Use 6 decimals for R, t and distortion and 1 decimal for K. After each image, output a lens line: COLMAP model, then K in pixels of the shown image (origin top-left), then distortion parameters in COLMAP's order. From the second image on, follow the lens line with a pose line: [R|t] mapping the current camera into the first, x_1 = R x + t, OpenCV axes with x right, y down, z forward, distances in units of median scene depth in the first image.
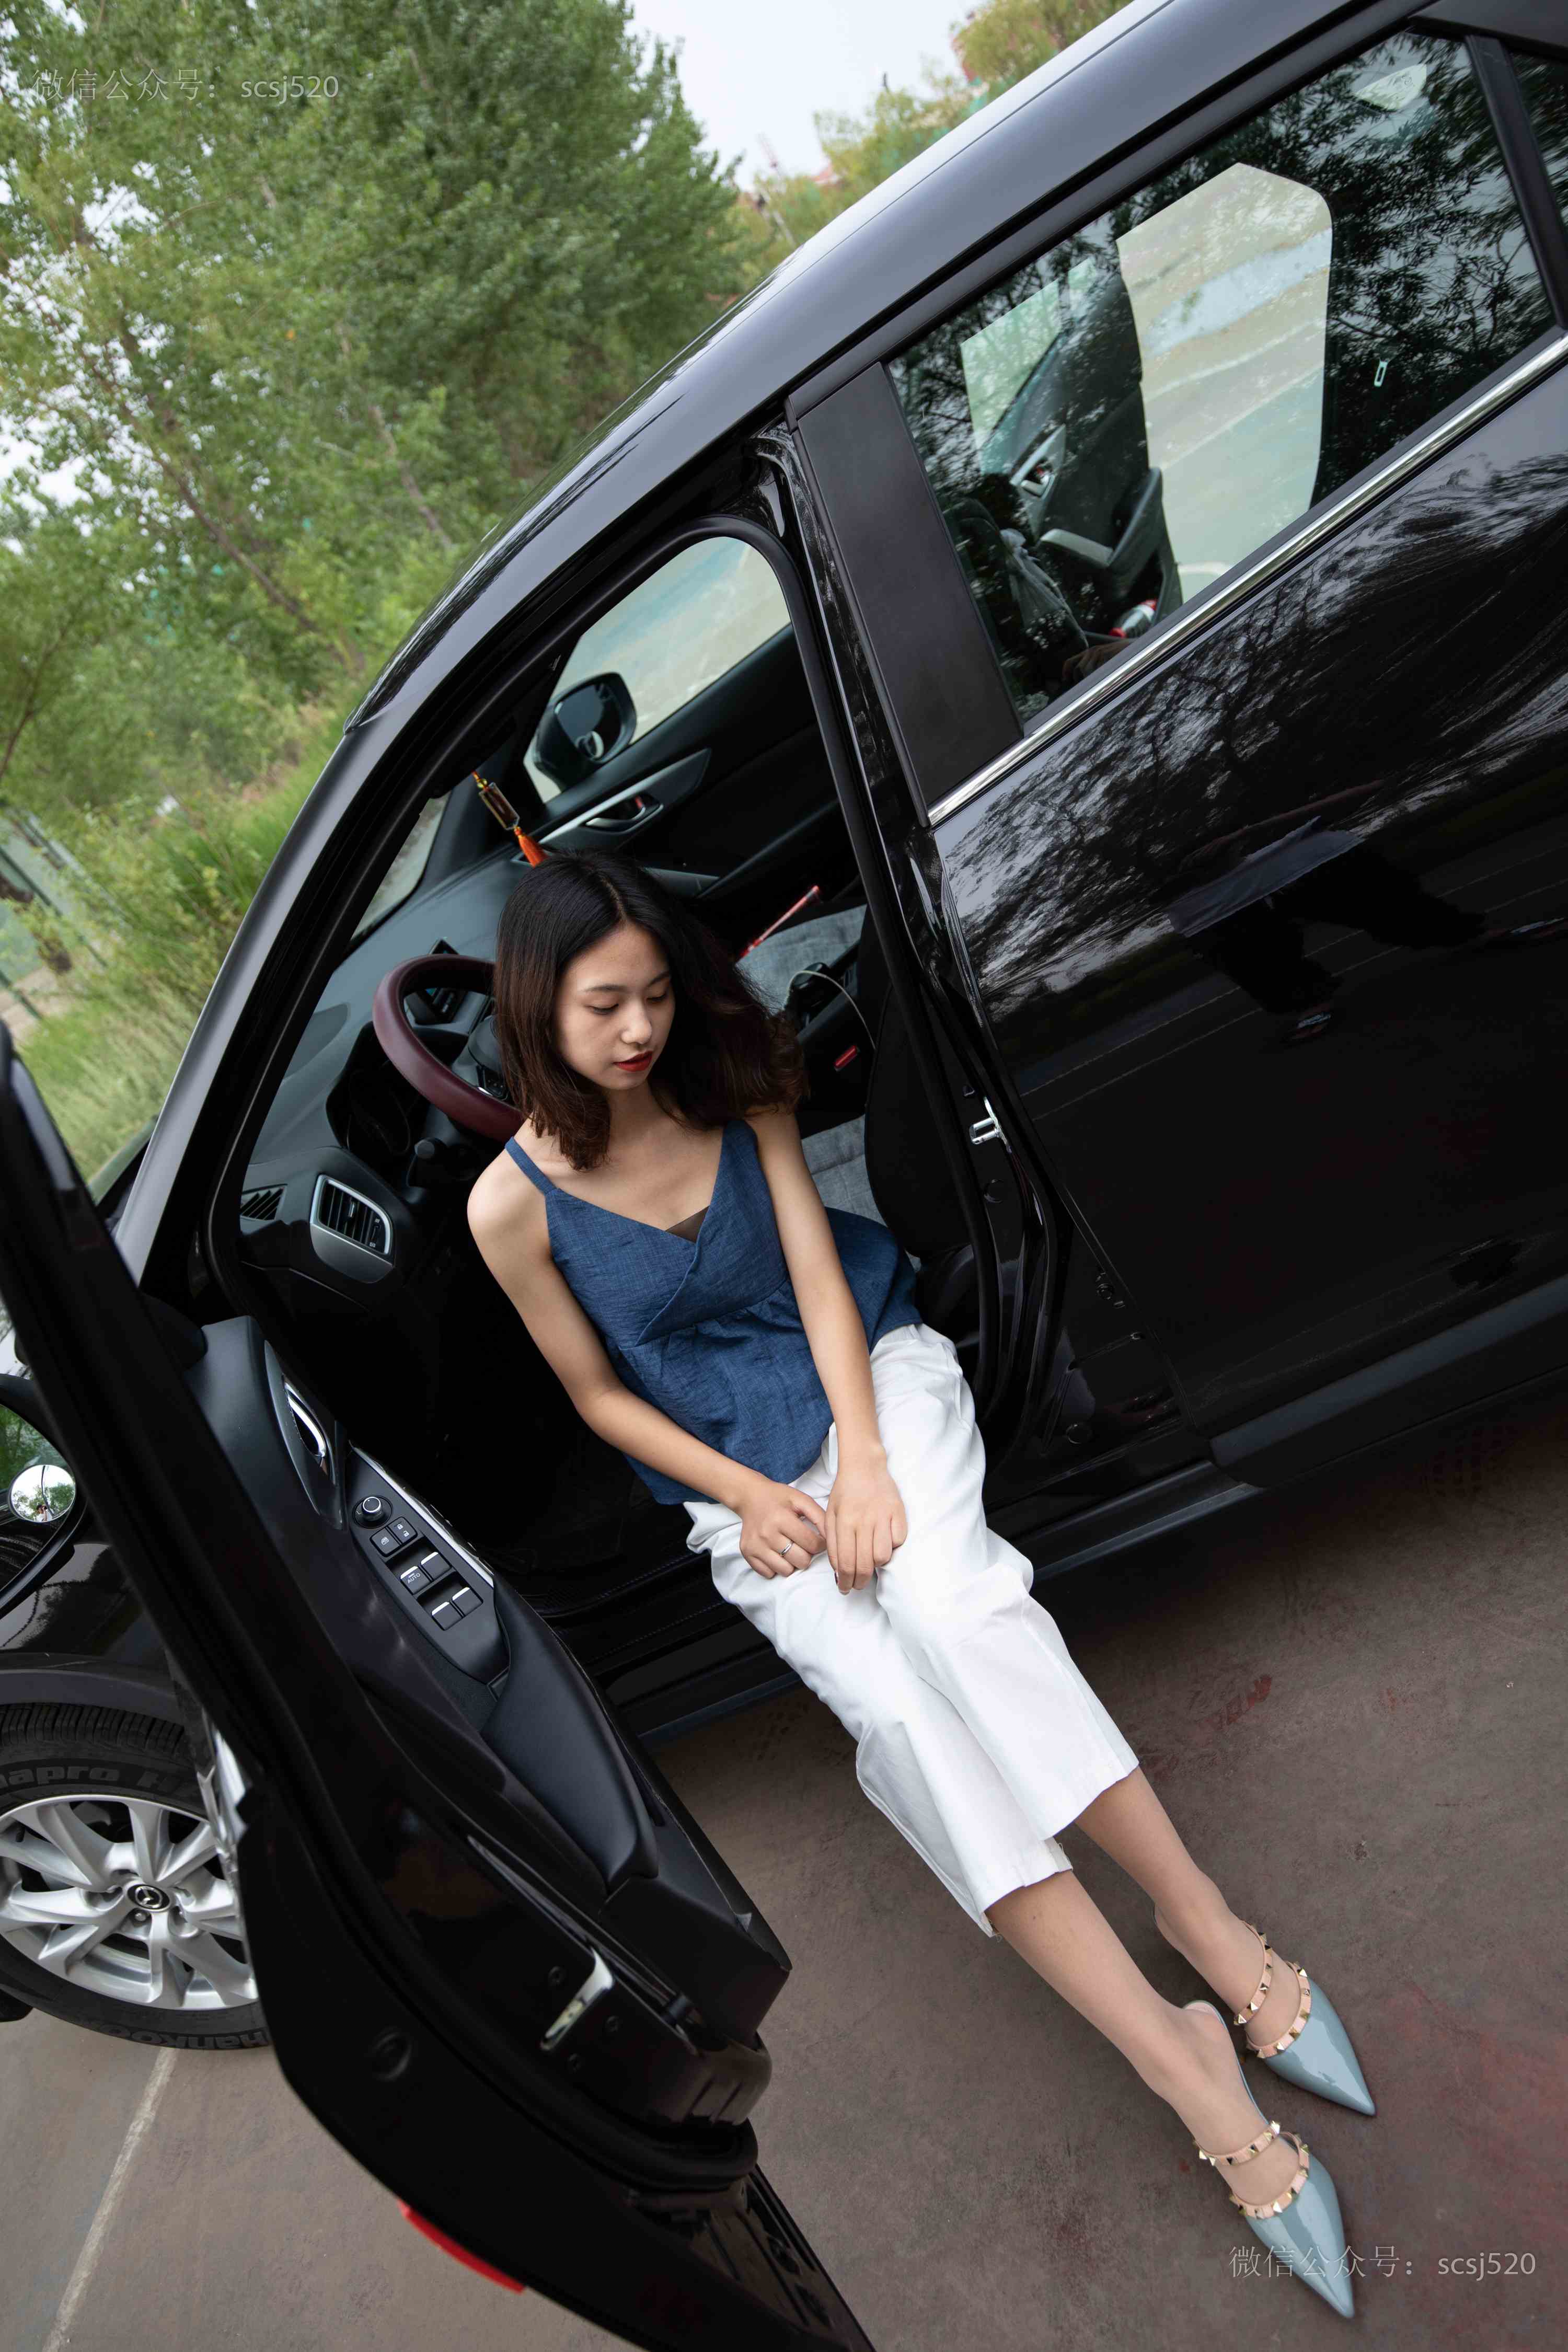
lens RADIAL K [[1518.0, 0, 787.9], [0, 1518.0, 1158.1], [0, 0, 1]] dist [-0.008813, 0.003121]
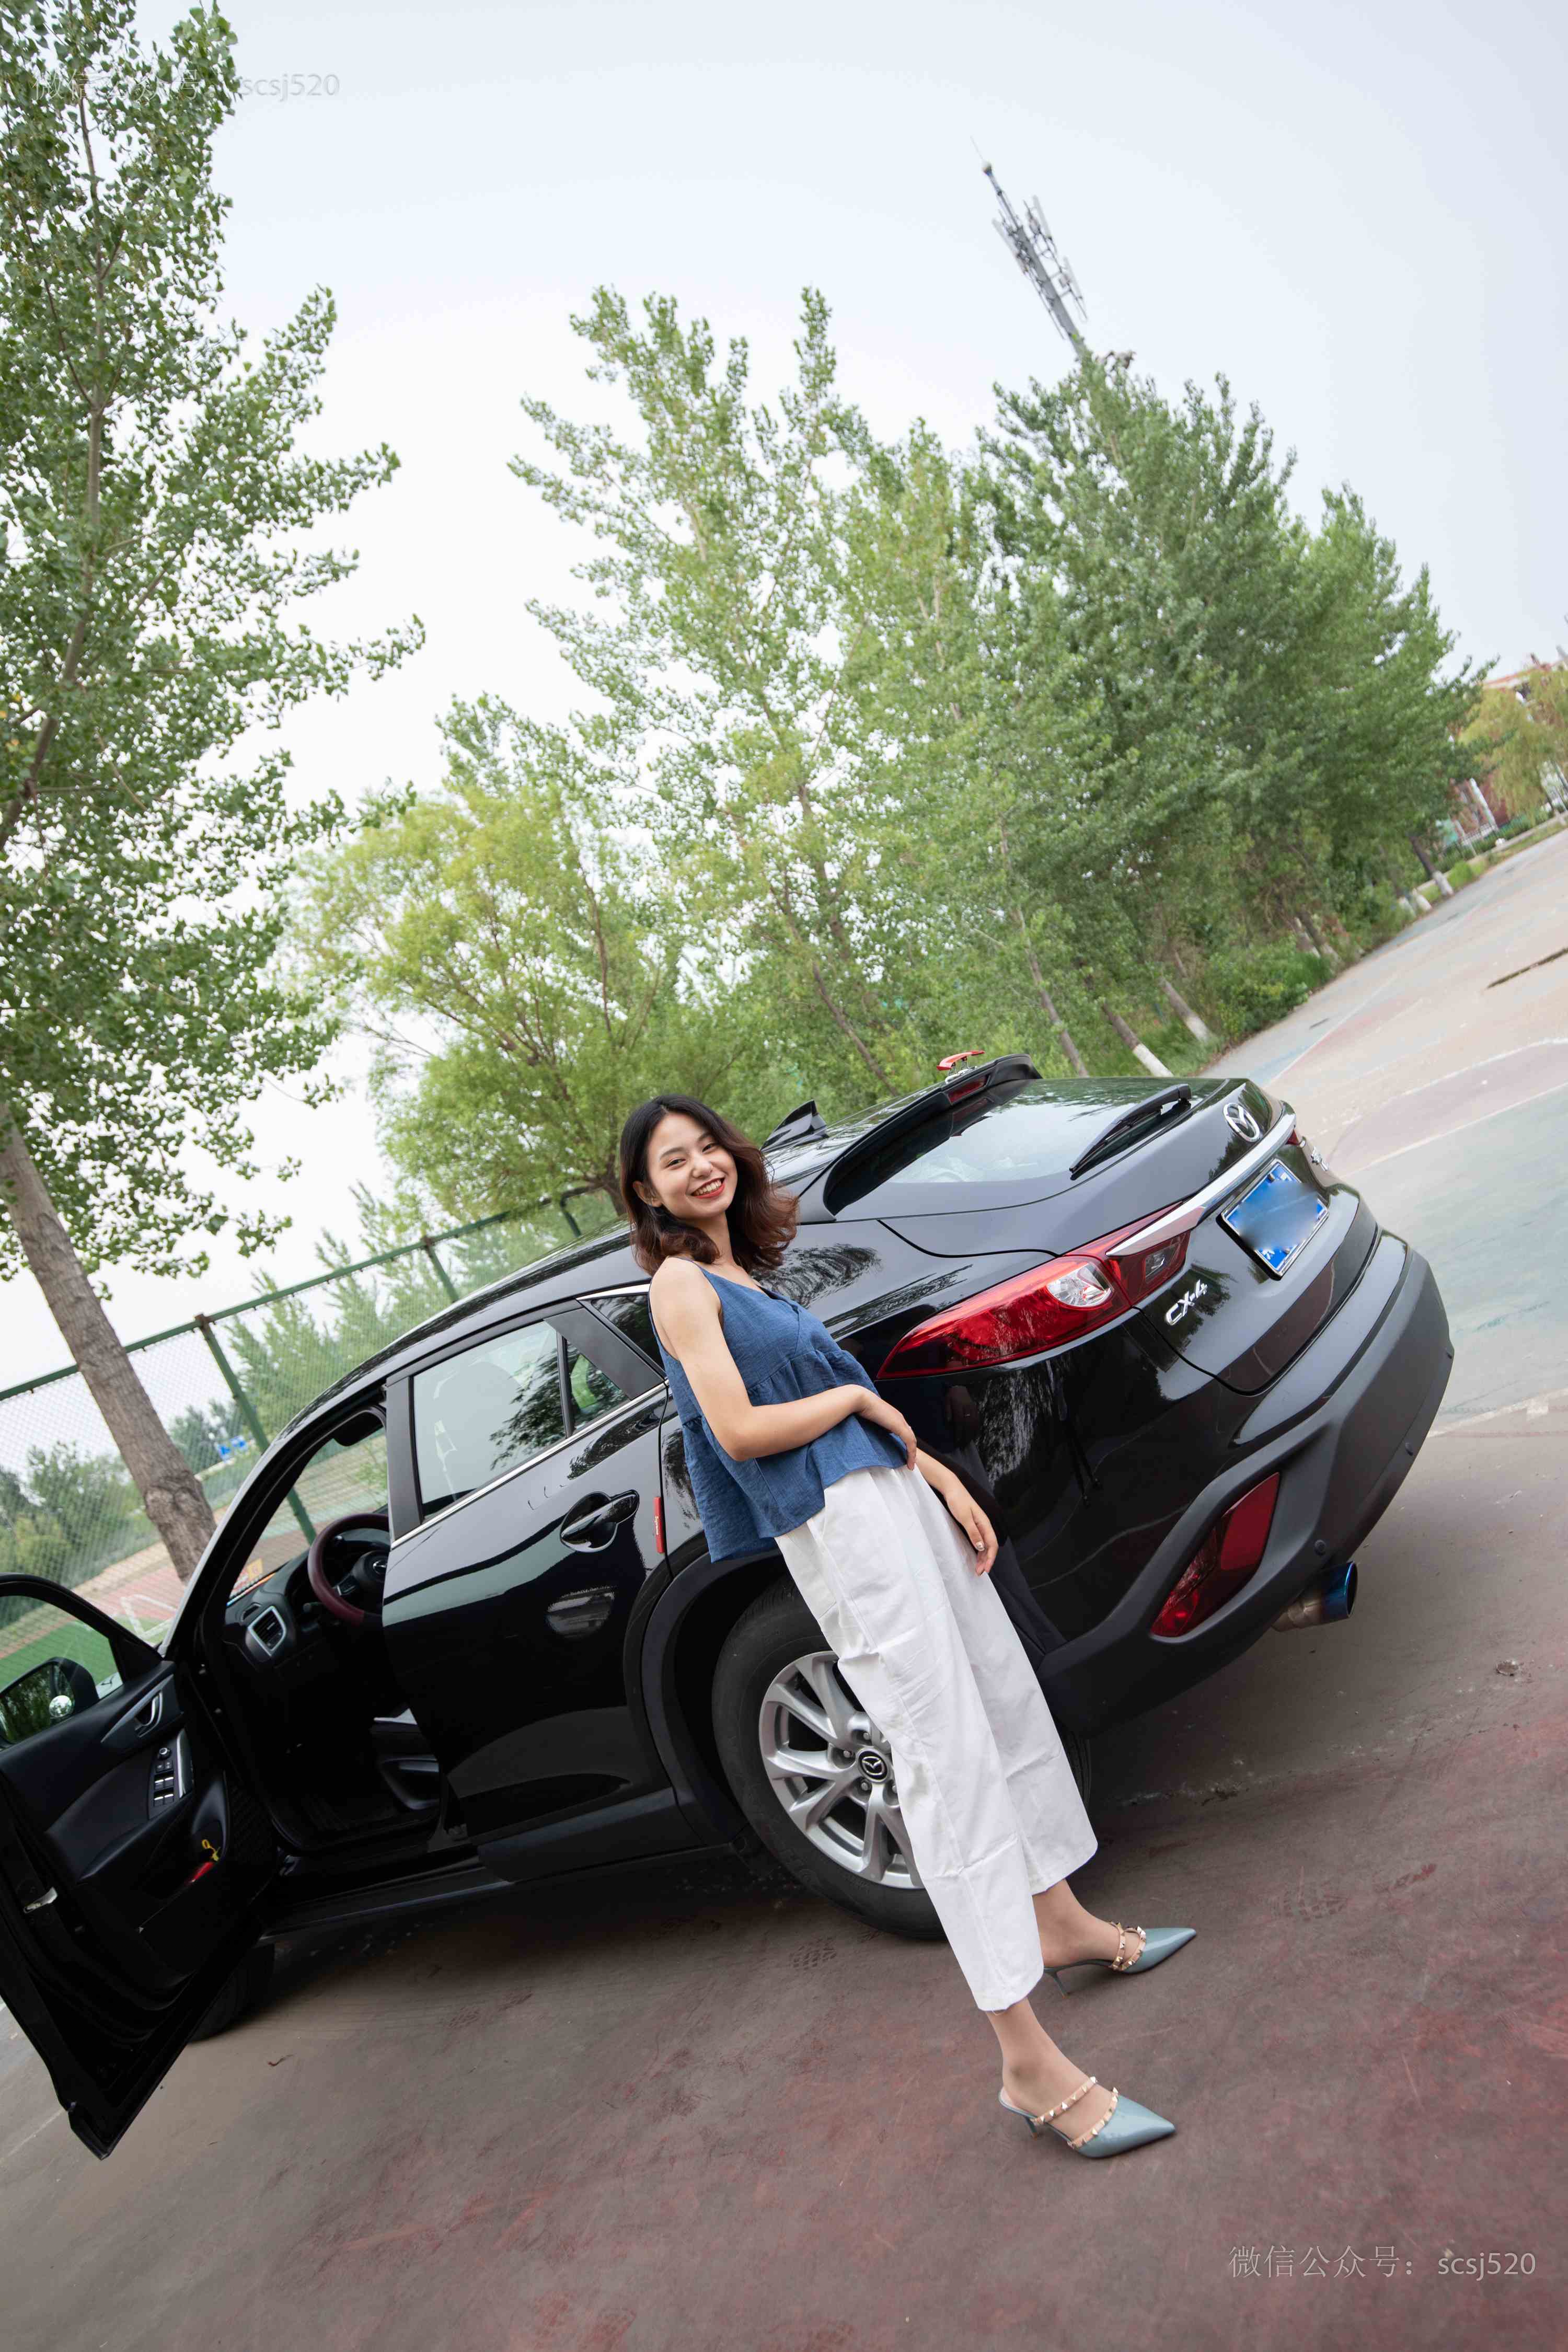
lens RADIAL K [[1518.0, 0, 792.0], [0, 1518.0, 1174.2], [0, 0, 1]] dist [-0.008813, 0.003121]
pose [[0.891349, 0.153827, -0.426419, 0.141127], [-0.249479, 0.951859, -0.178113, -0.044697], [0.378492, 0.265143, 0.886816, -0.099316]]
